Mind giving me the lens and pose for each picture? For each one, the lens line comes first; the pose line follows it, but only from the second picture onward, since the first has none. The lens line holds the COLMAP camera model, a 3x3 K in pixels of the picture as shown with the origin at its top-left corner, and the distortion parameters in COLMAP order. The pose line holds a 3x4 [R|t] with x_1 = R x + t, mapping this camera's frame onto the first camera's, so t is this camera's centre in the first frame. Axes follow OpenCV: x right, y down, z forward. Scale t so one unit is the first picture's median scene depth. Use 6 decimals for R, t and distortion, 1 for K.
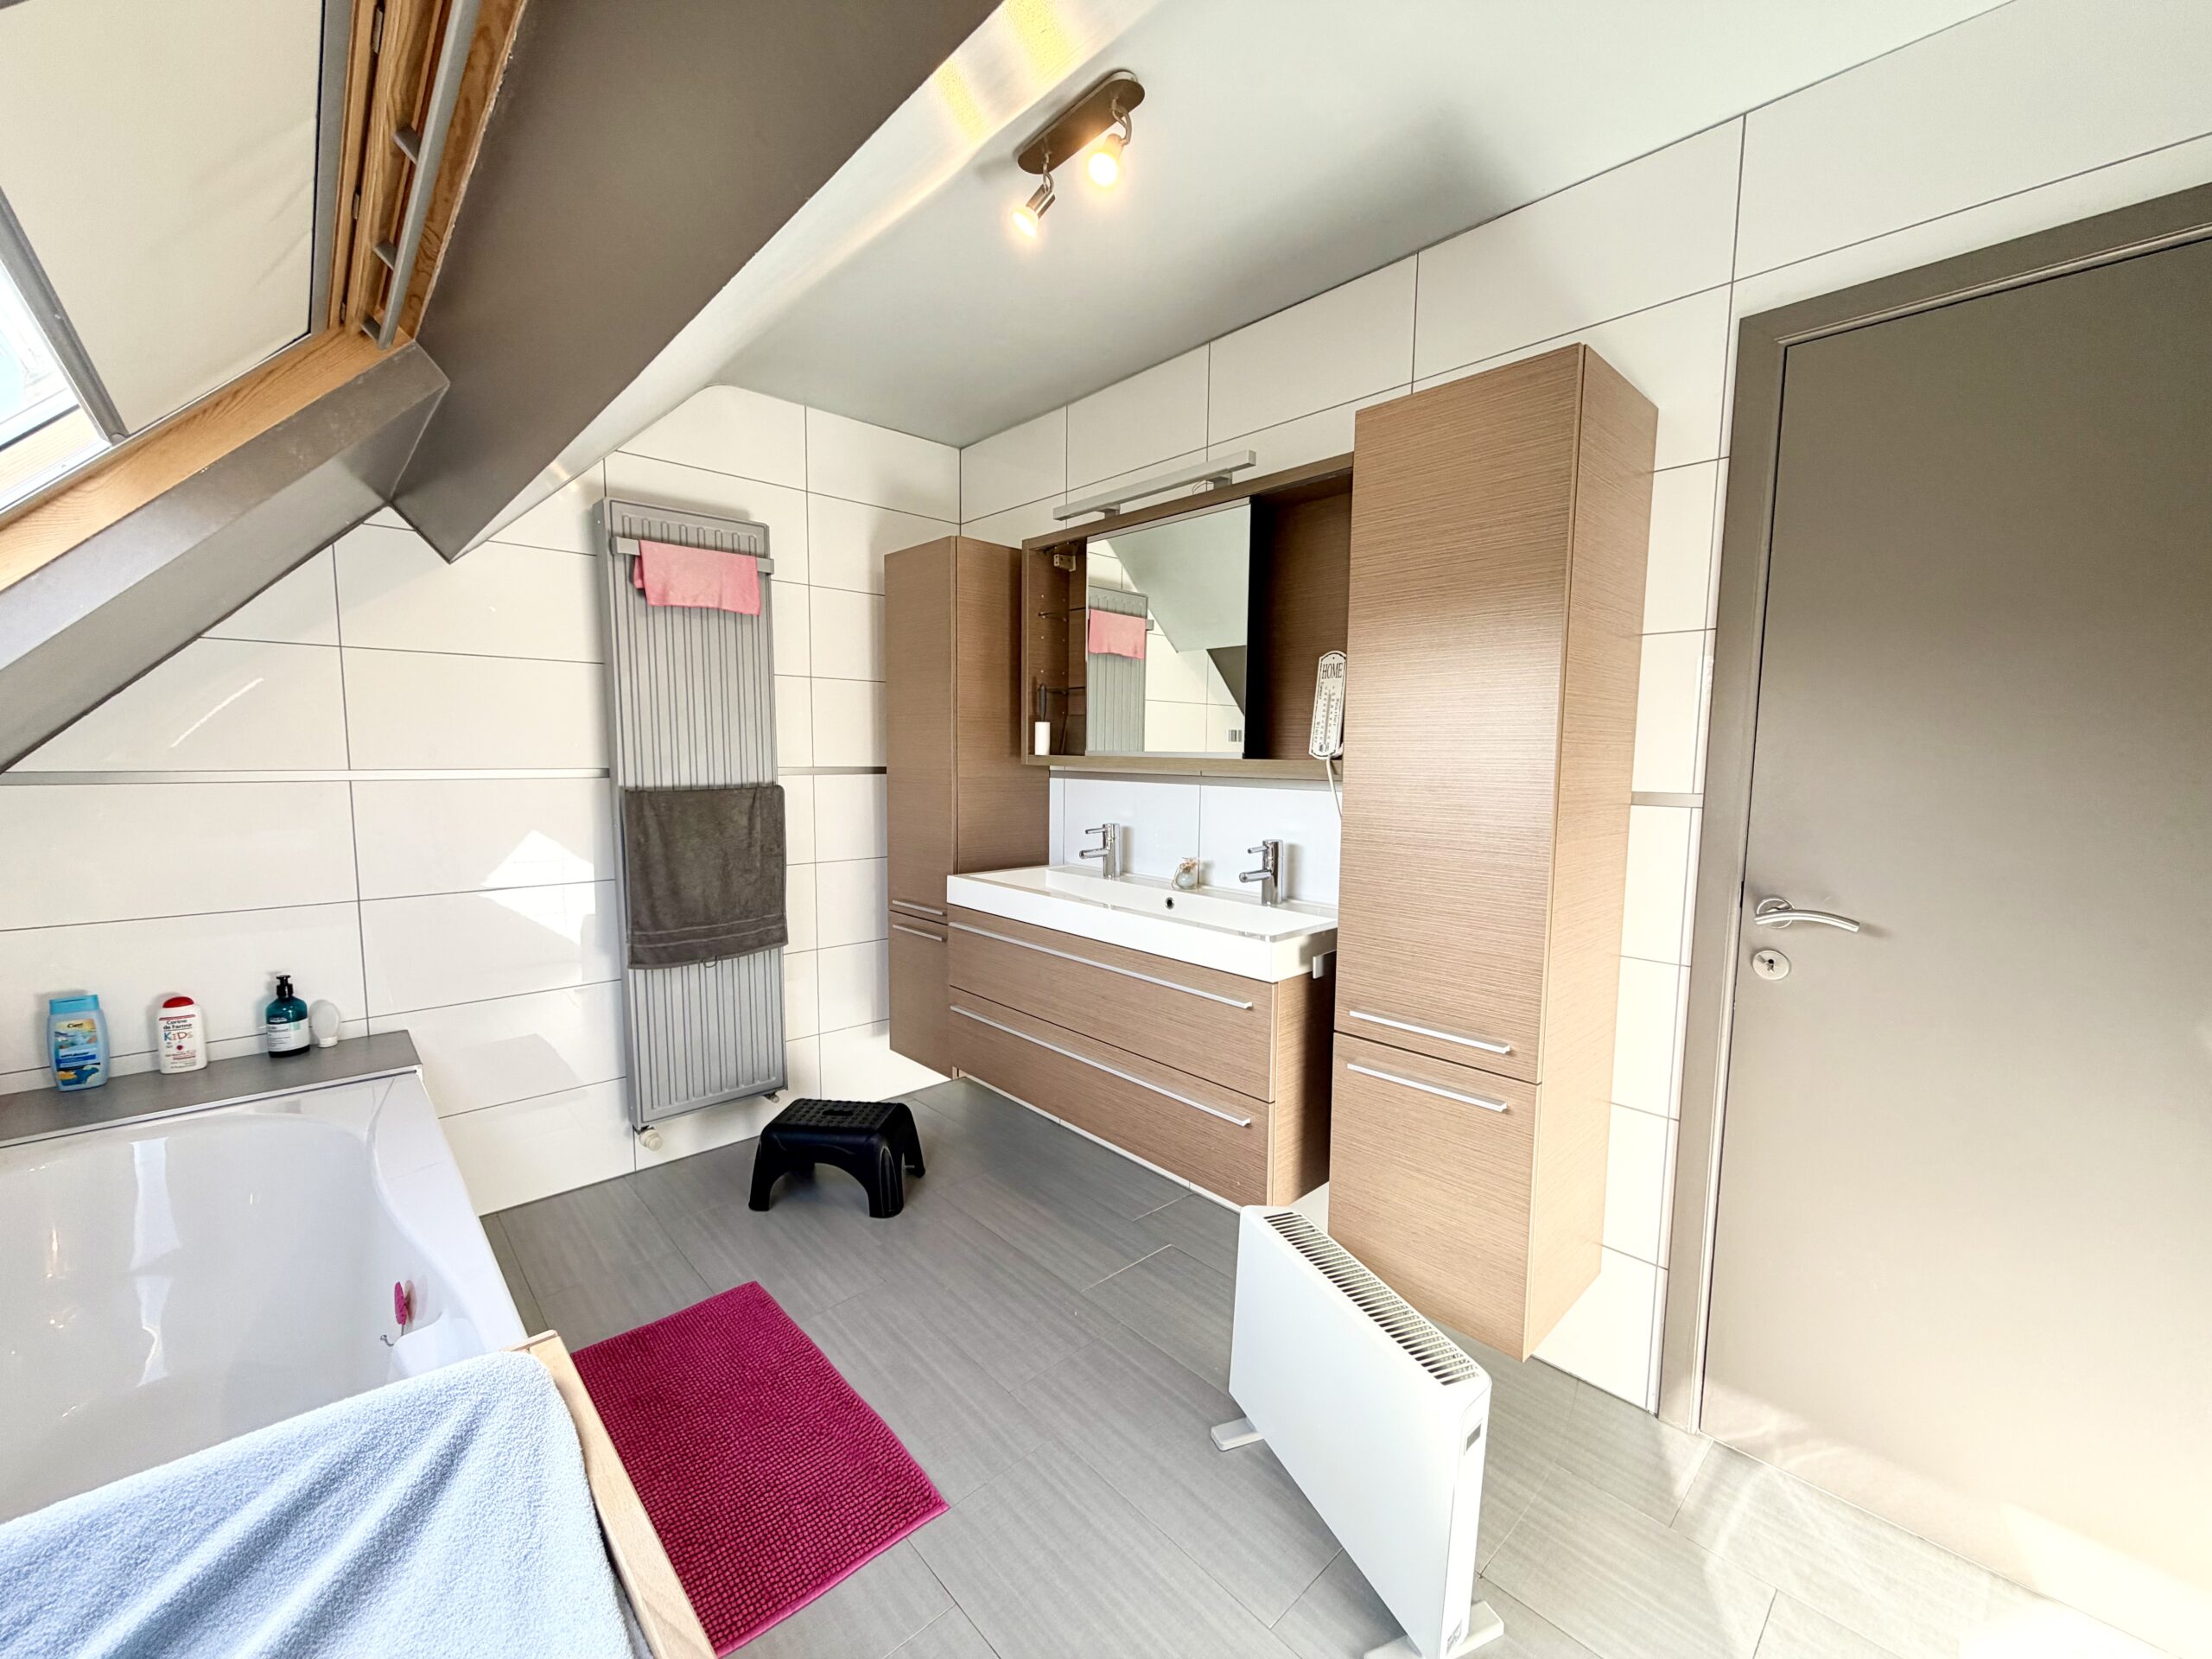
lens RADIAL K [[878.6, 0, 1101.9], [0, 878.6, 830.2], [0, 0, 1]] dist [-0.001116, -0.000052]
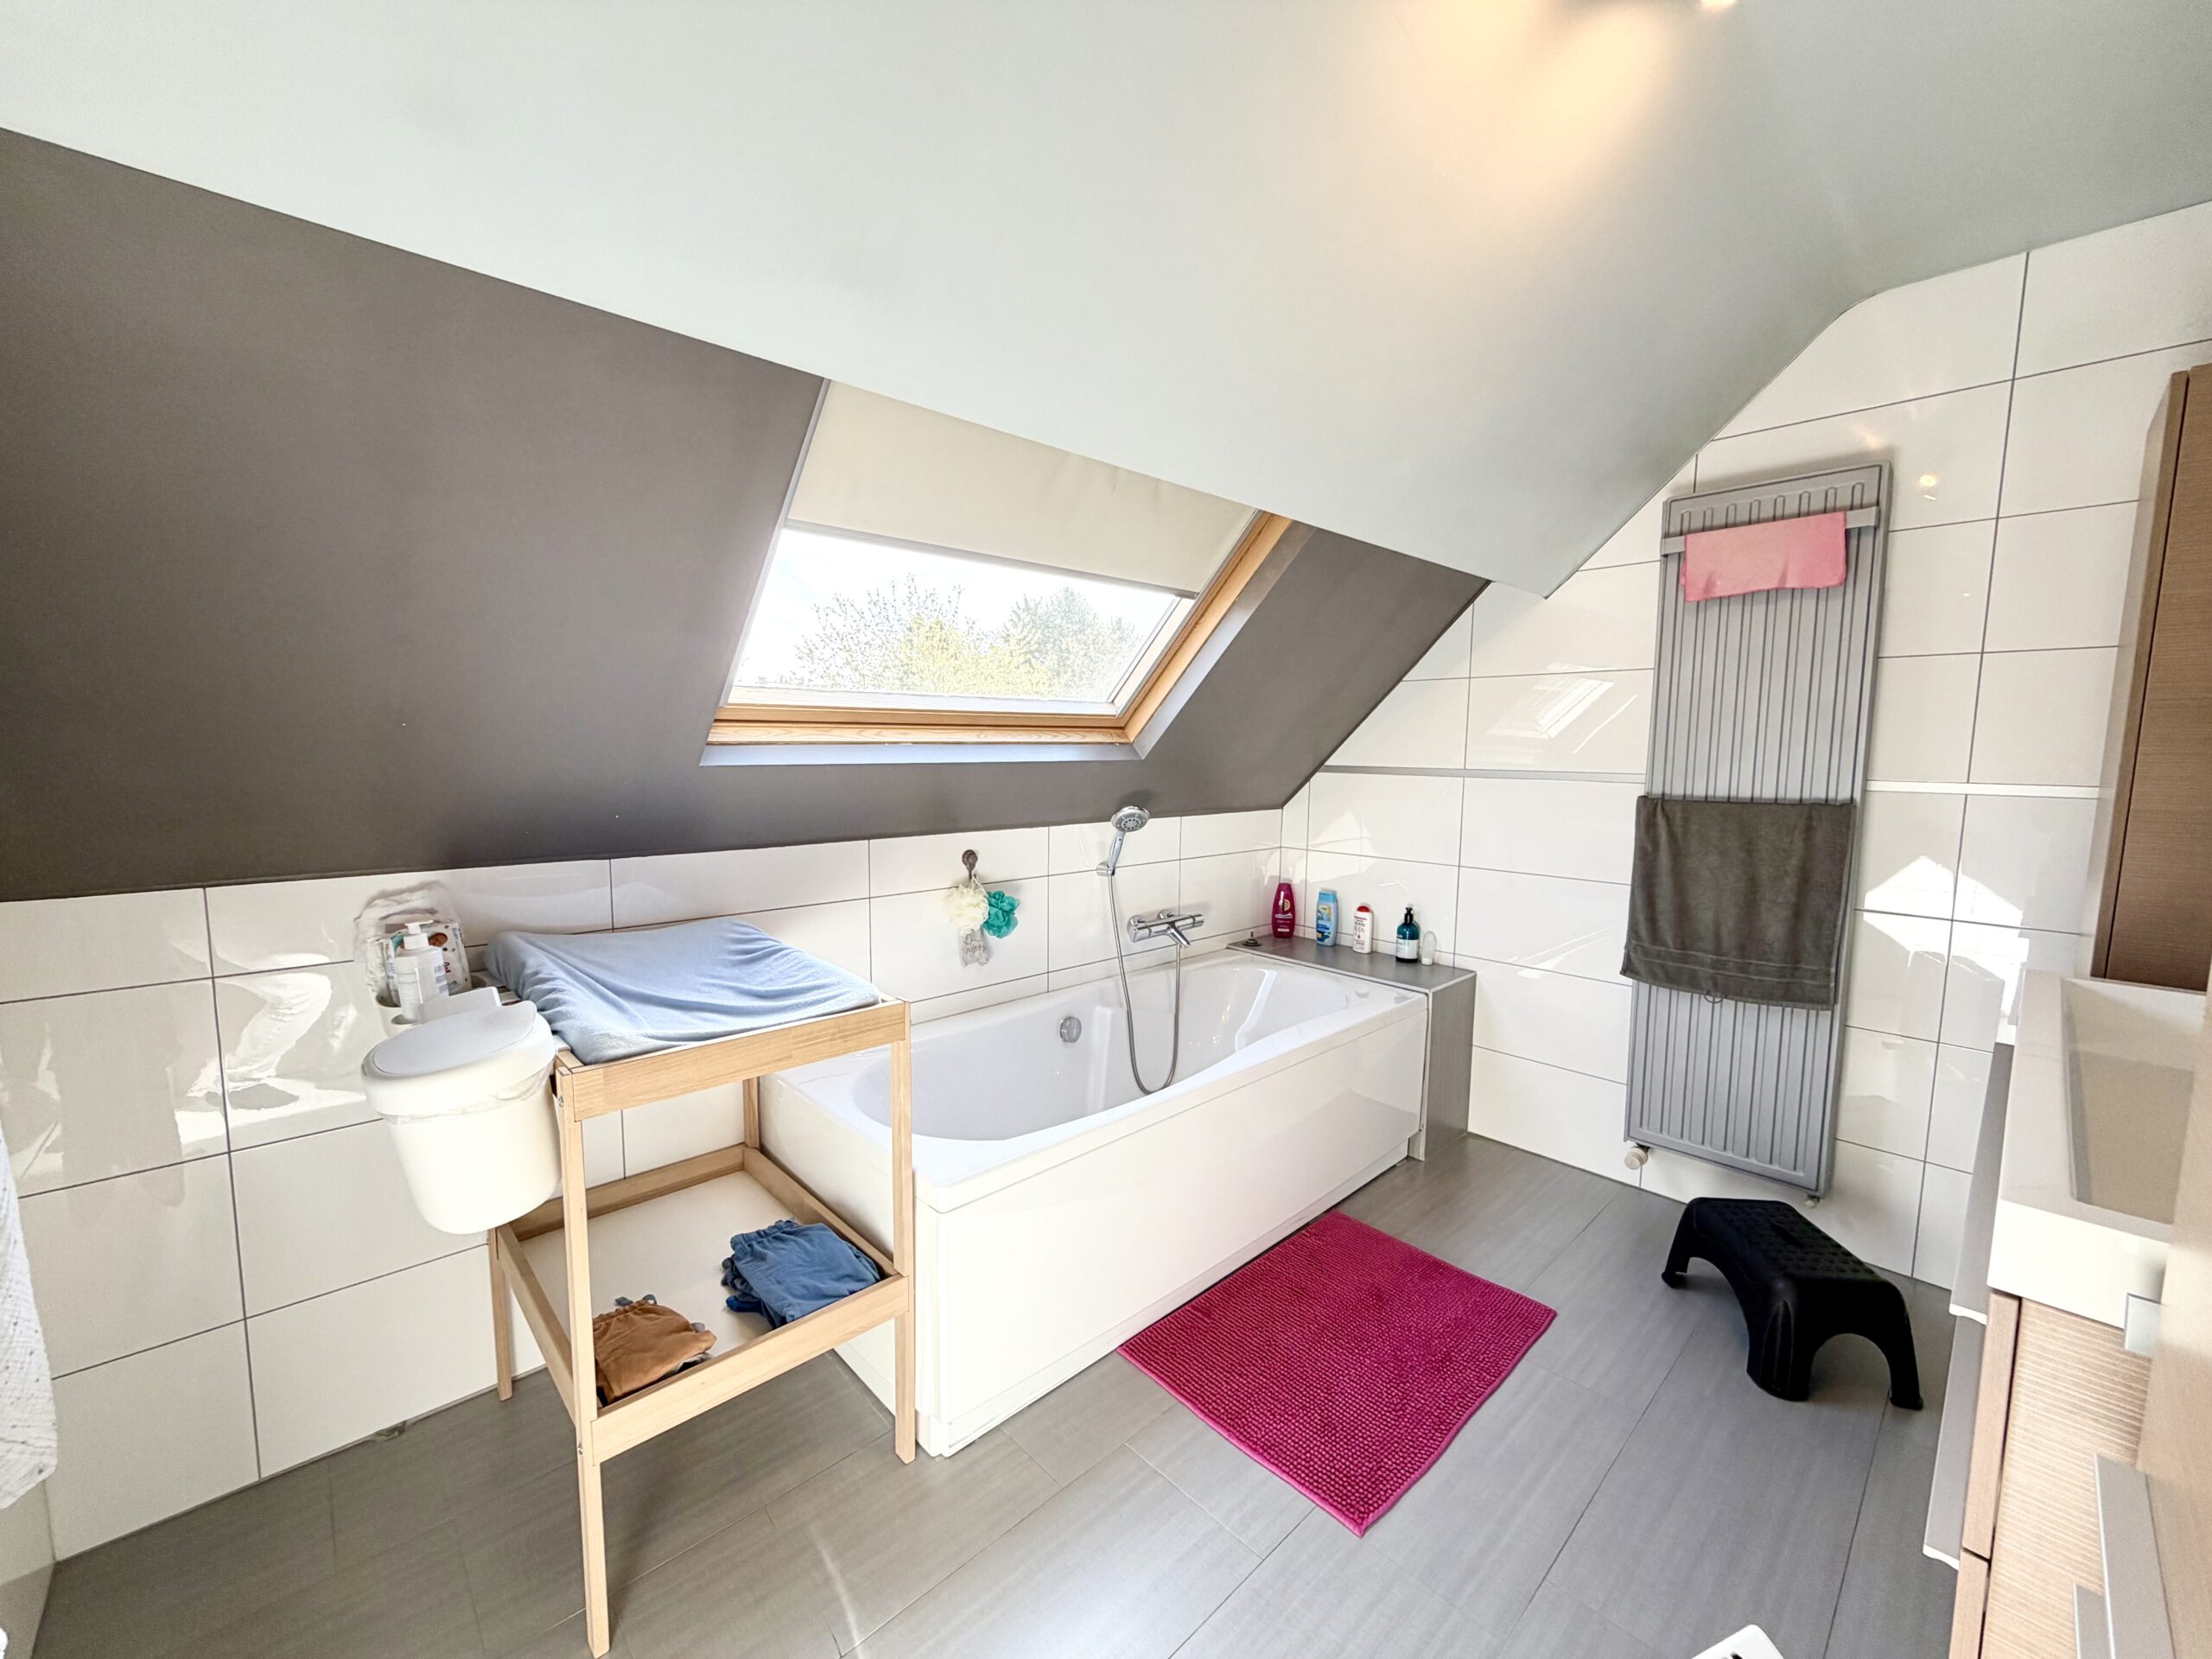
lens RADIAL K [[878.6, 0, 1101.5], [0, 878.6, 834.9], [0, 0, 1]] dist [-0.001116, -0.000052]
pose [[0.012067, 0.094084, -0.995491, 0.431974], [-0.101898, 0.990496, 0.092377, -0.031843], [0.994722, 0.100324, 0.021540, 0.375928]]
